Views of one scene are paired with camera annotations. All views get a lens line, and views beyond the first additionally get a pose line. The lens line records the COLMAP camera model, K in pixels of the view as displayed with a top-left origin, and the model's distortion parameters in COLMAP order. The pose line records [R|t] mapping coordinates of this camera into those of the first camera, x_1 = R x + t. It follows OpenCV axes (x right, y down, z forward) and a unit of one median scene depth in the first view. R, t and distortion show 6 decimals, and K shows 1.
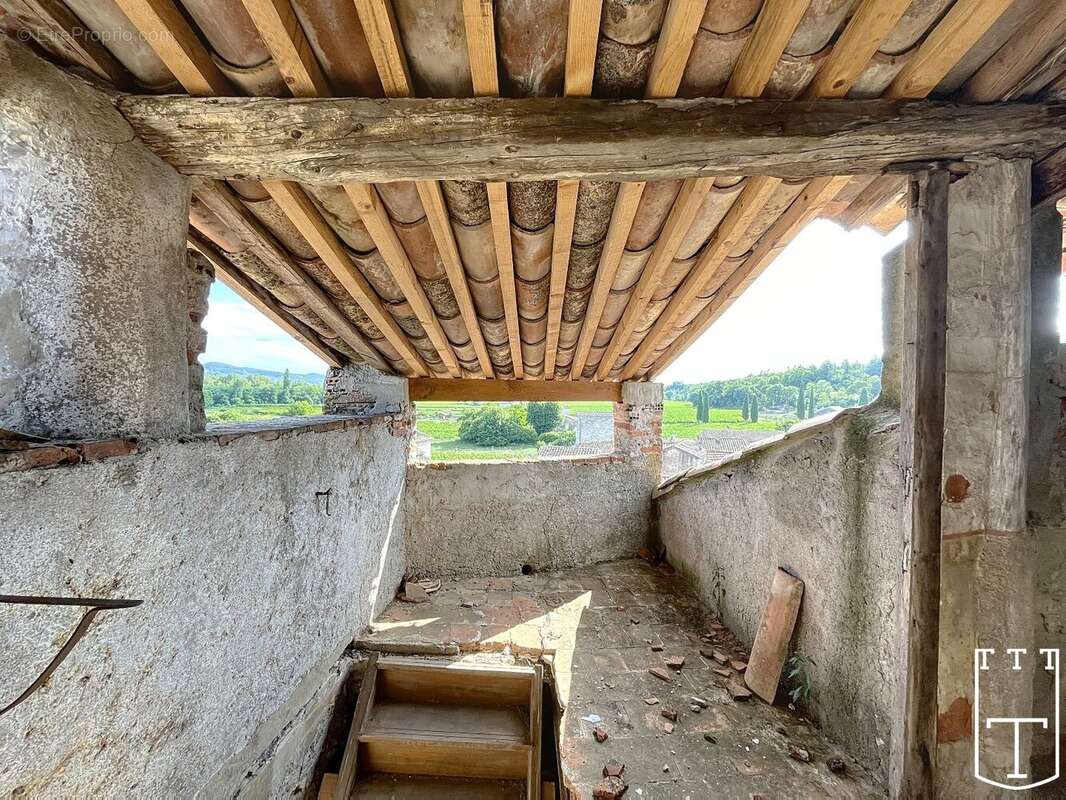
lens RADIAL K [[440.9, 0, 535.9], [0, 440.9, 395.7], [0, 0, 1]] dist [-0.000797, 0.000323]
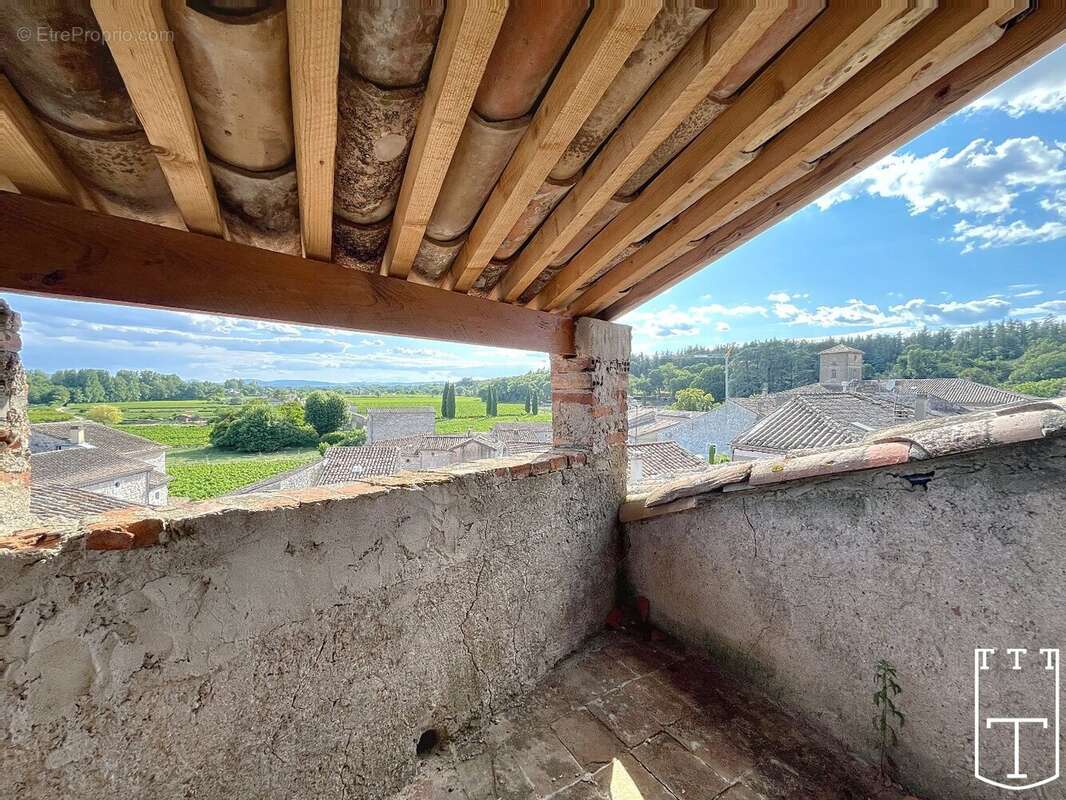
lens RADIAL K [[440.9, 0, 536.0], [0, 440.9, 403.1], [0, 0, 1]] dist [-0.000797, 0.000323]
pose [[0.893770, -0.017894, 0.448168, -0.101252], [0.006432, 0.999612, 0.027085, 0.061570], [-0.448479, -0.021325, 0.893539, 0.552257]]
